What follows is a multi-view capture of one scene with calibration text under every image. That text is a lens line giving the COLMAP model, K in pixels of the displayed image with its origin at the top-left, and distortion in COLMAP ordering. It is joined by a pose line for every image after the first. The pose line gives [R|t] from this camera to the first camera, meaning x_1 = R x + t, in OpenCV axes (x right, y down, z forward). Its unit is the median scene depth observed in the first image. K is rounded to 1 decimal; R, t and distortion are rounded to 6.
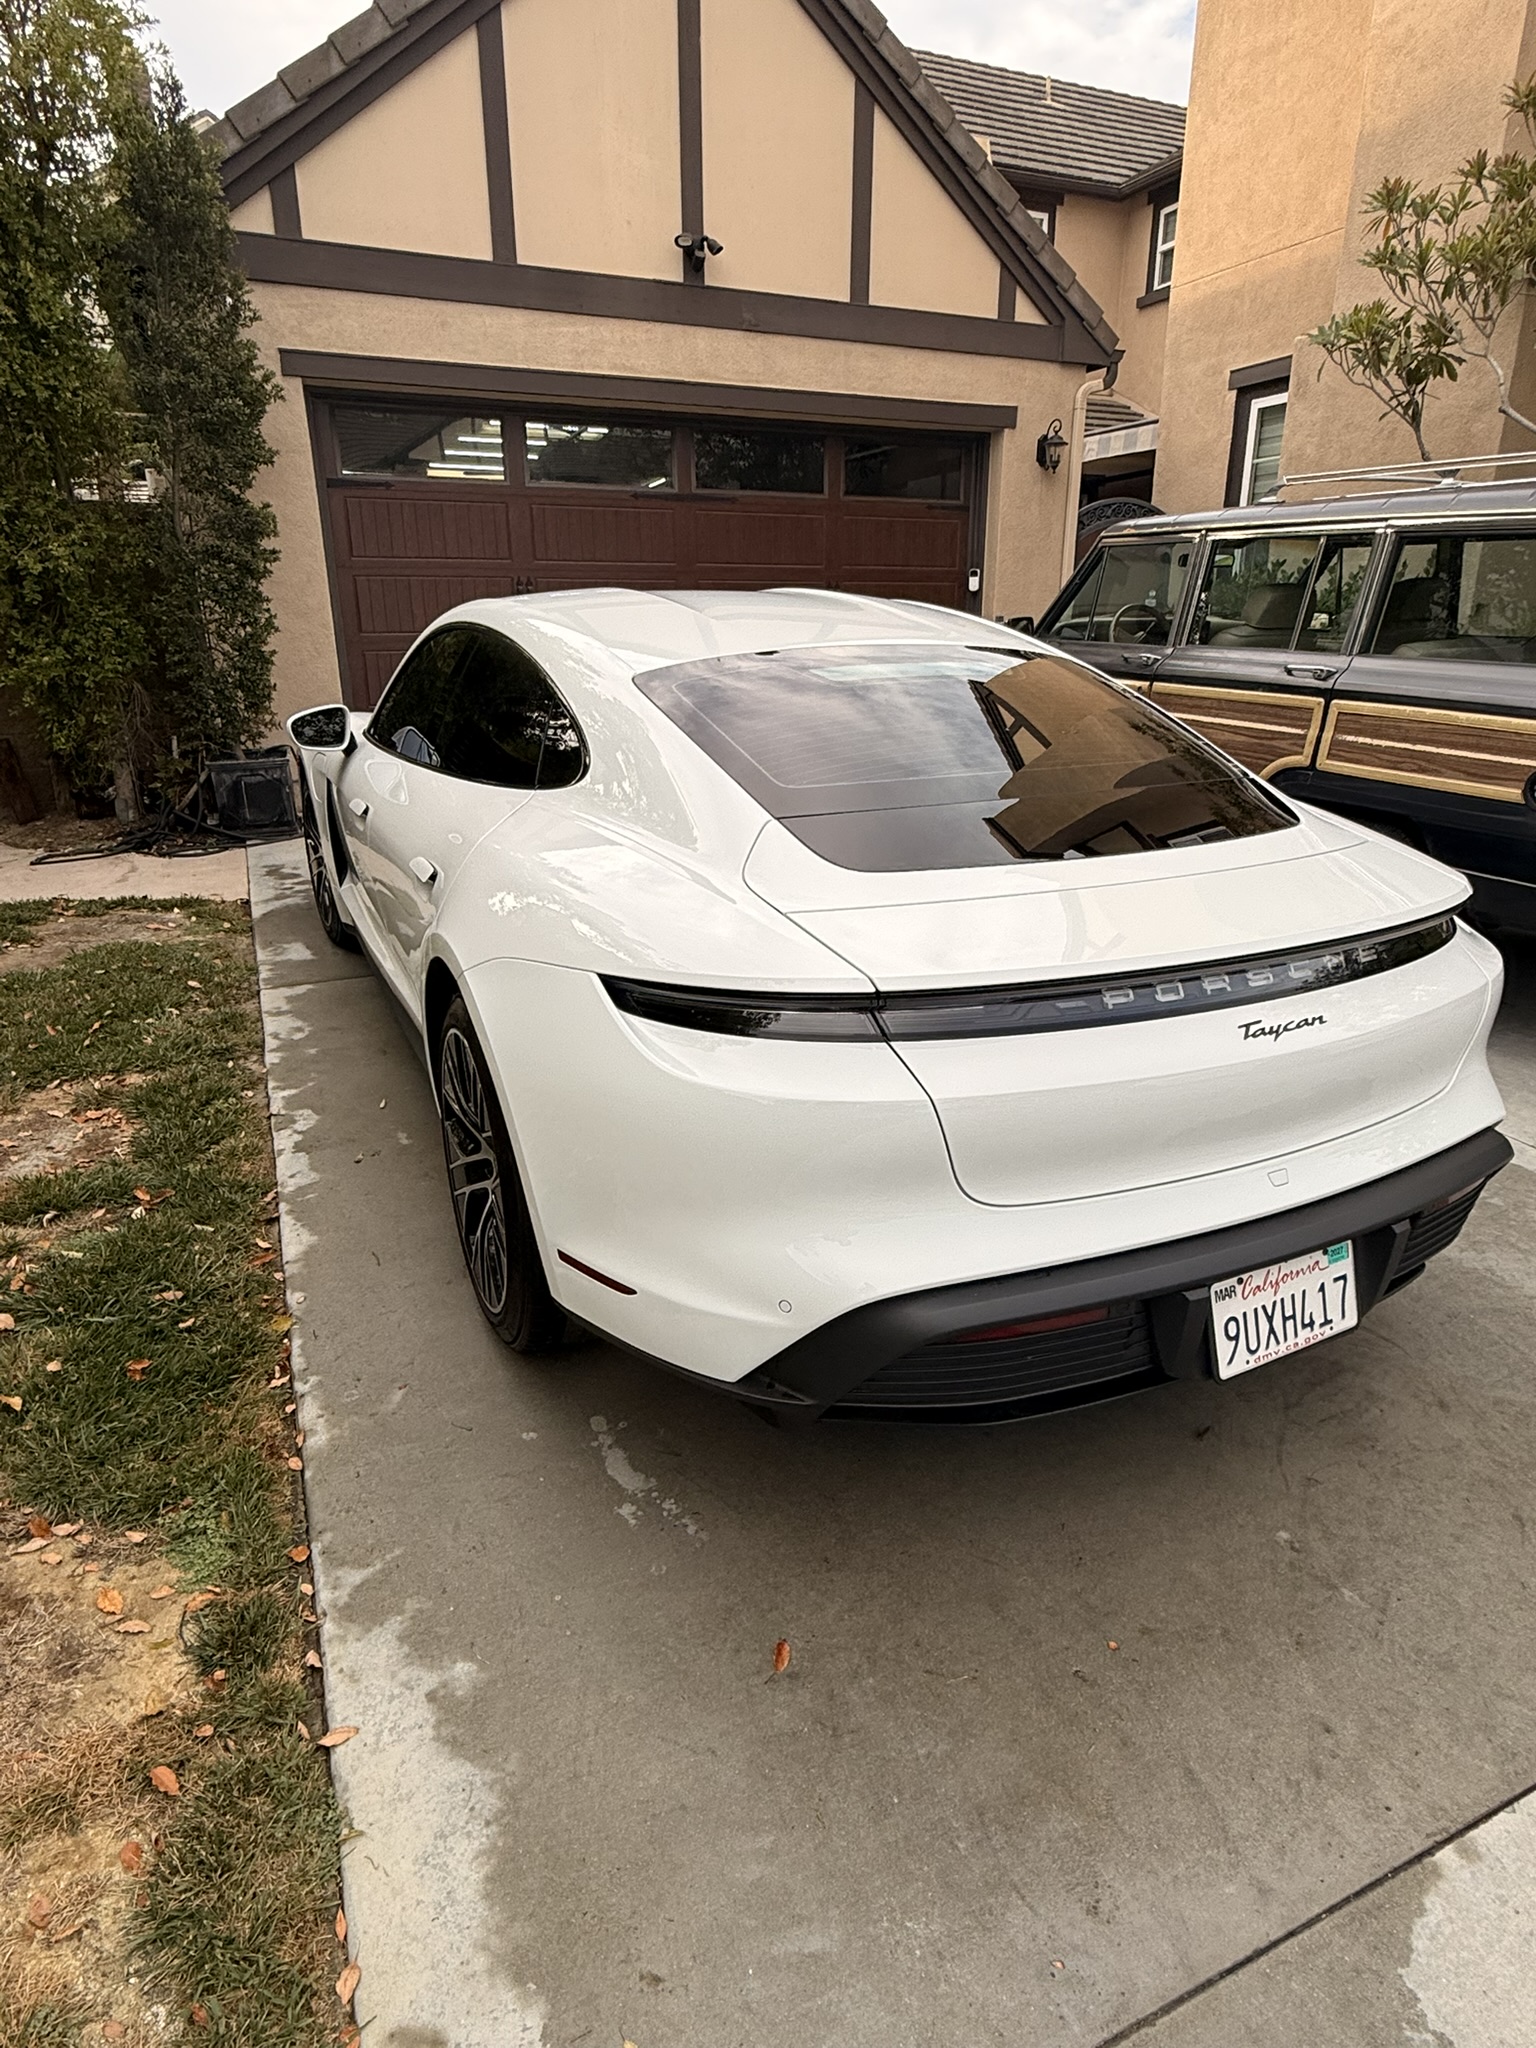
lens RADIAL K [[1147.8, 0, 761.4], [0, 1147.8, 1028.2], [0, 0, 1]] dist [0.000427, 0.001622]
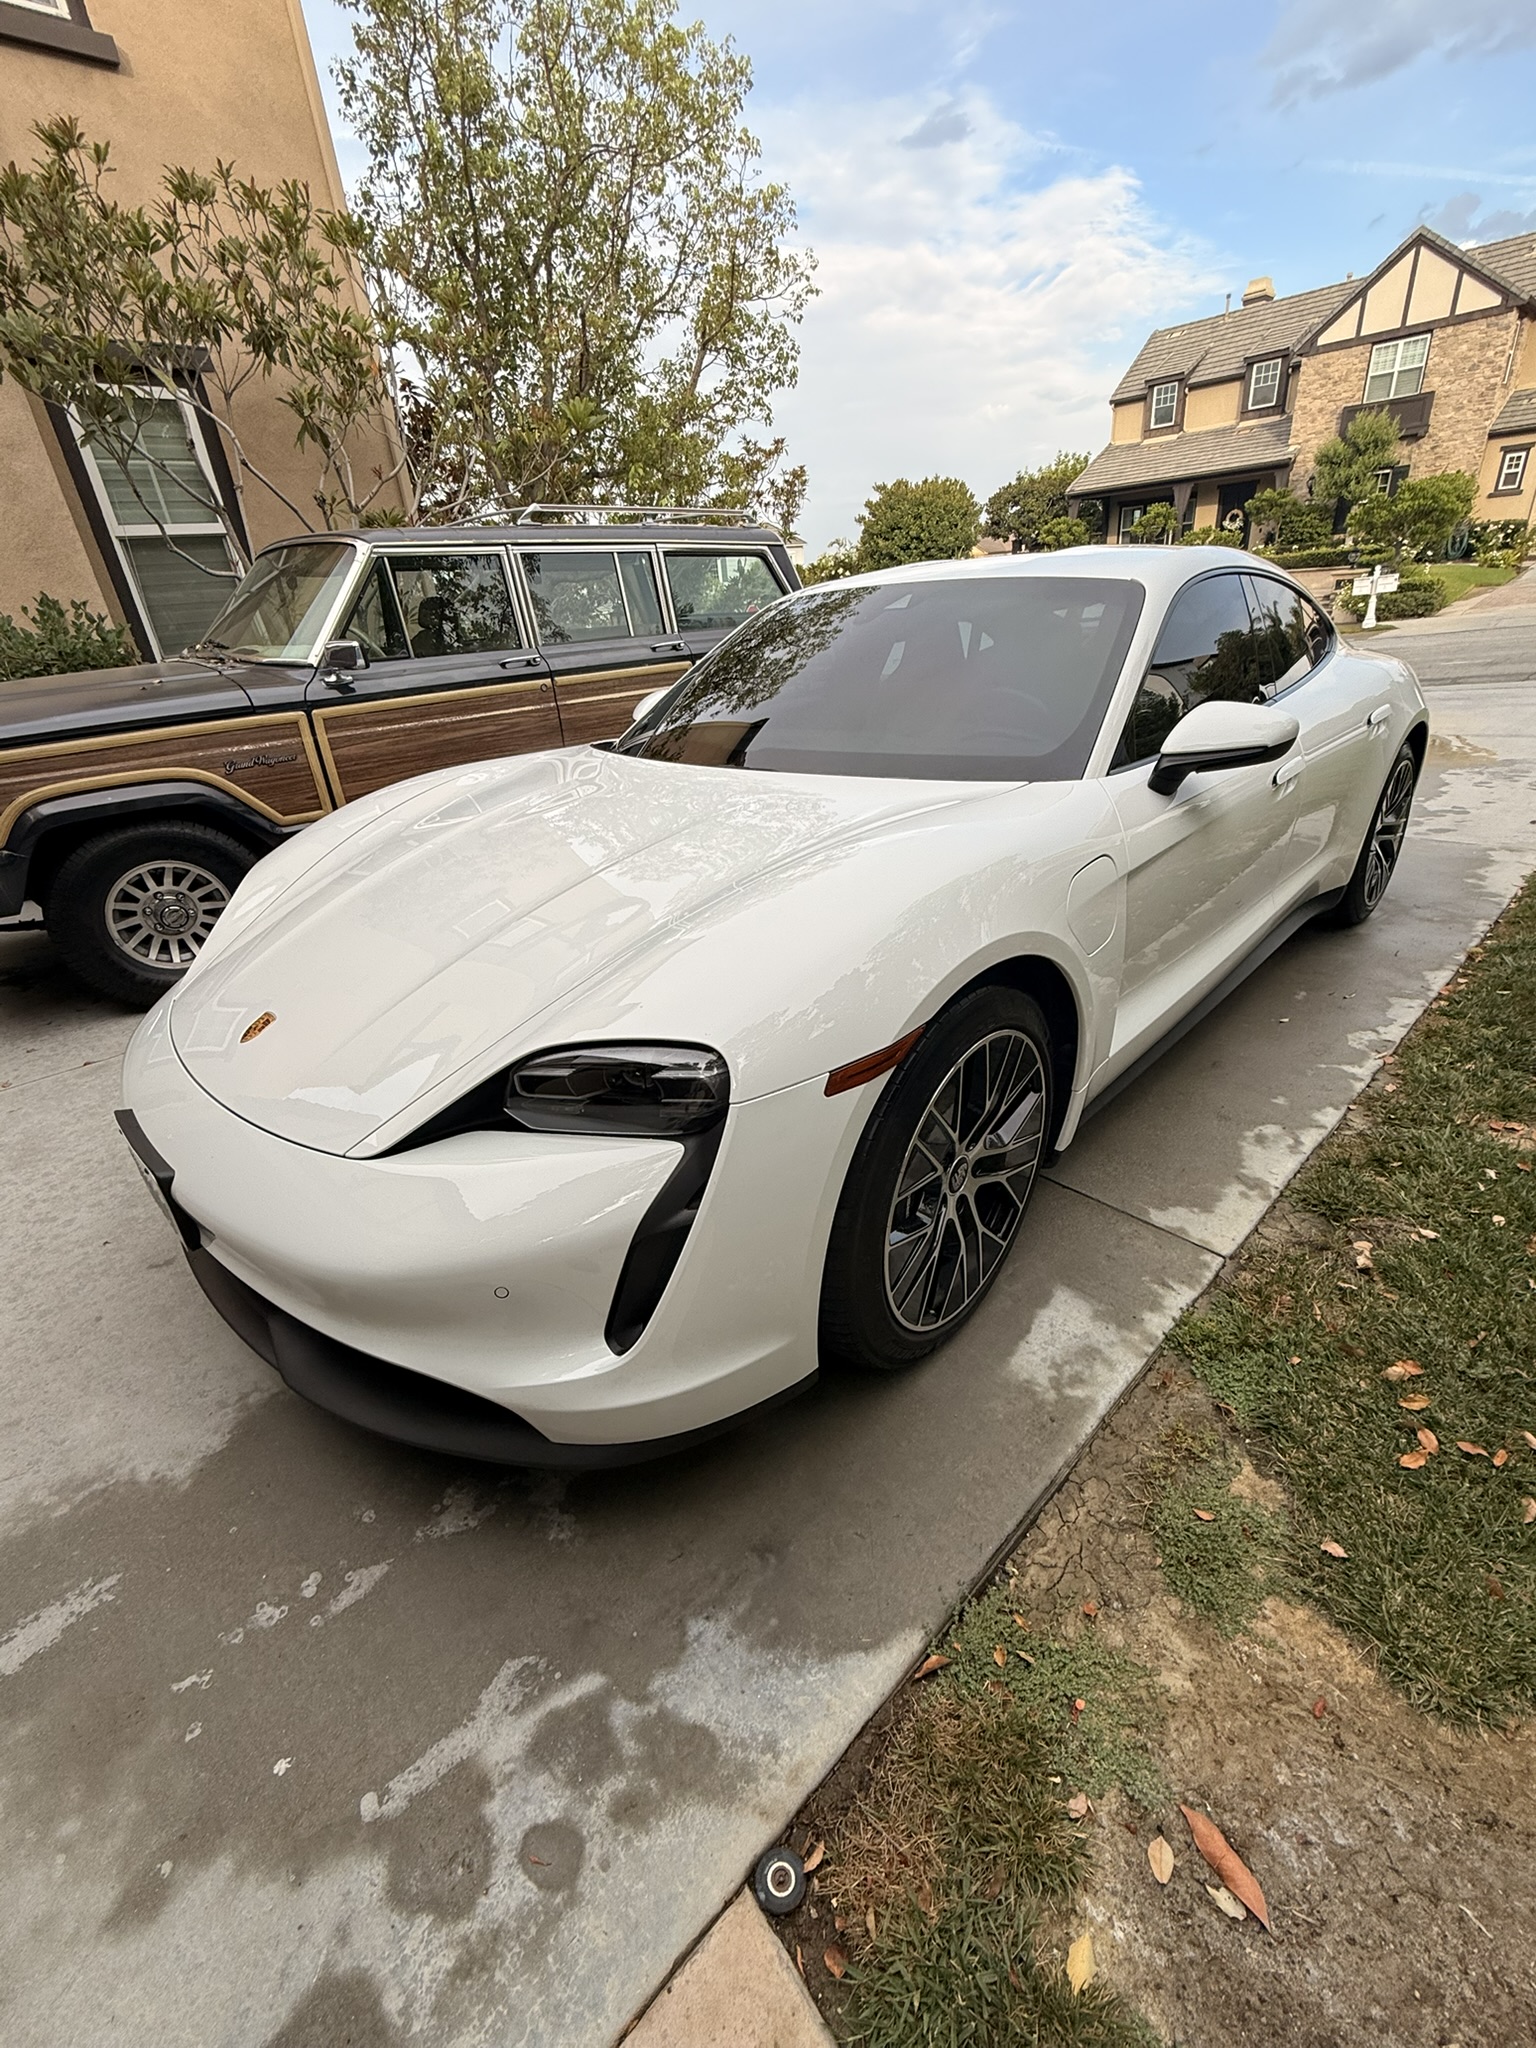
lens RADIAL K [[867.4, 0, 773.8], [0, 867.4, 1025.4], [0, 0, 1]] dist [0.000805, -0.000027]
pose [[-0.349051, -0.394928, 0.849821, -0.458706], [0.384270, 0.766787, 0.514173, -0.291079], [-0.854693, 0.506034, -0.115888, 0.798906]]
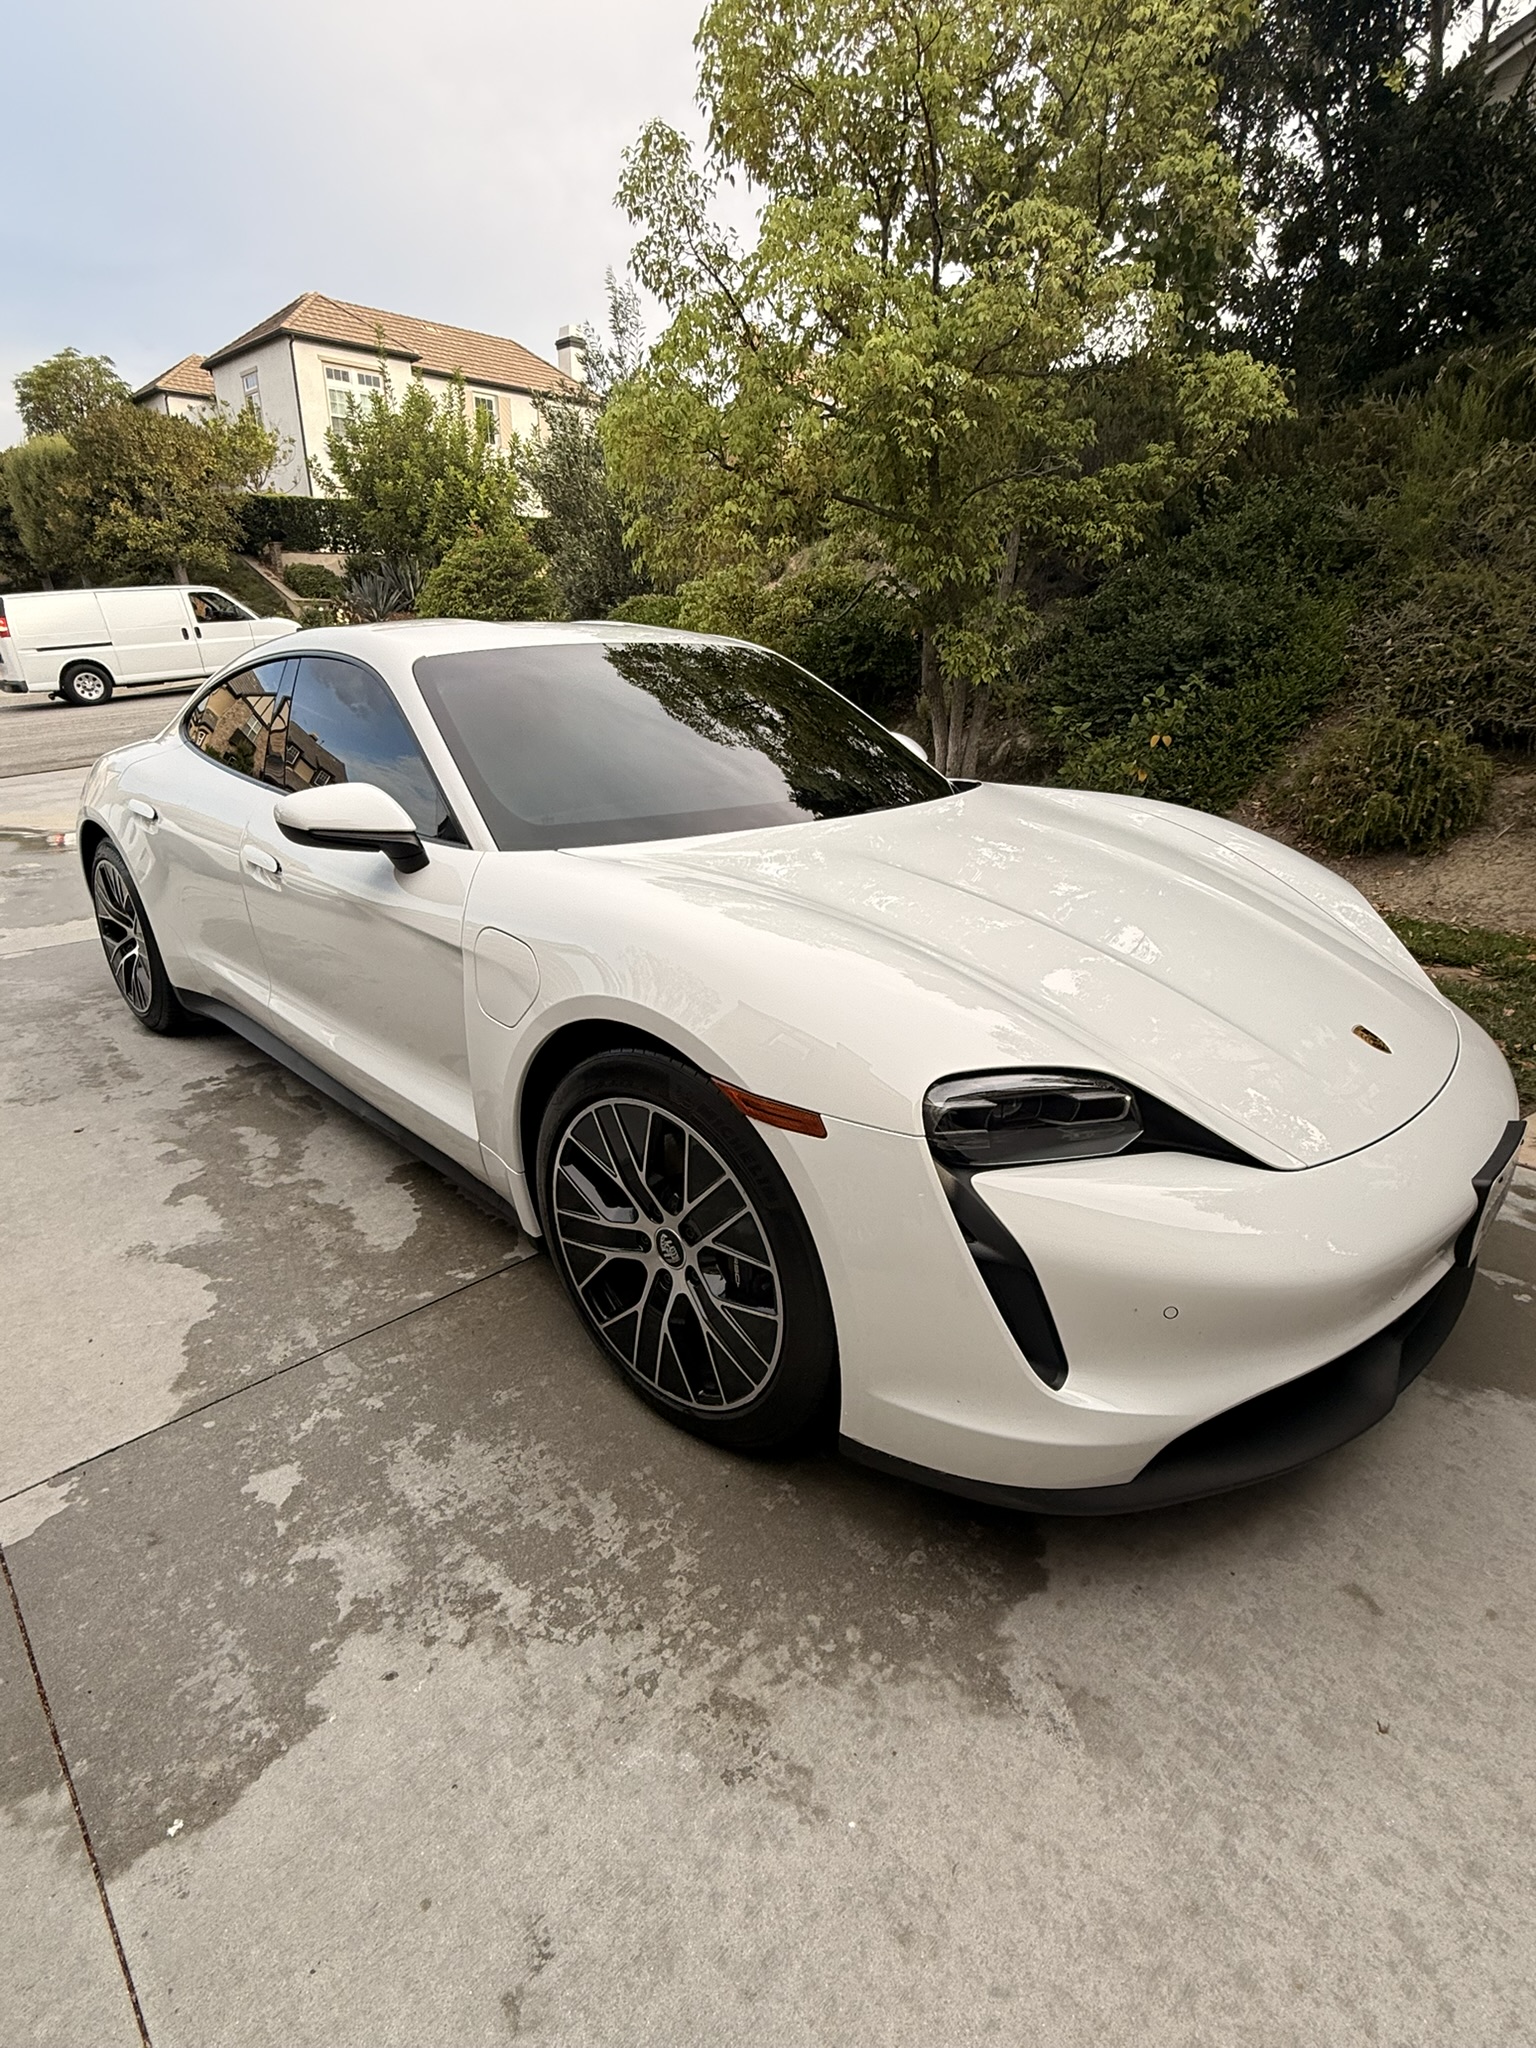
lens RADIAL K [[991.4, 0, 768.0], [0, 991.4, 1024.0], [0, 0, 1]] dist [0.003442, -0.002107]
pose [[-0.934011, 0.121278, -0.336029, 0.047212], [-0.130376, 0.760019, 0.636689, -0.377277], [0.332604, 0.638484, -0.694055, 1.027479]]
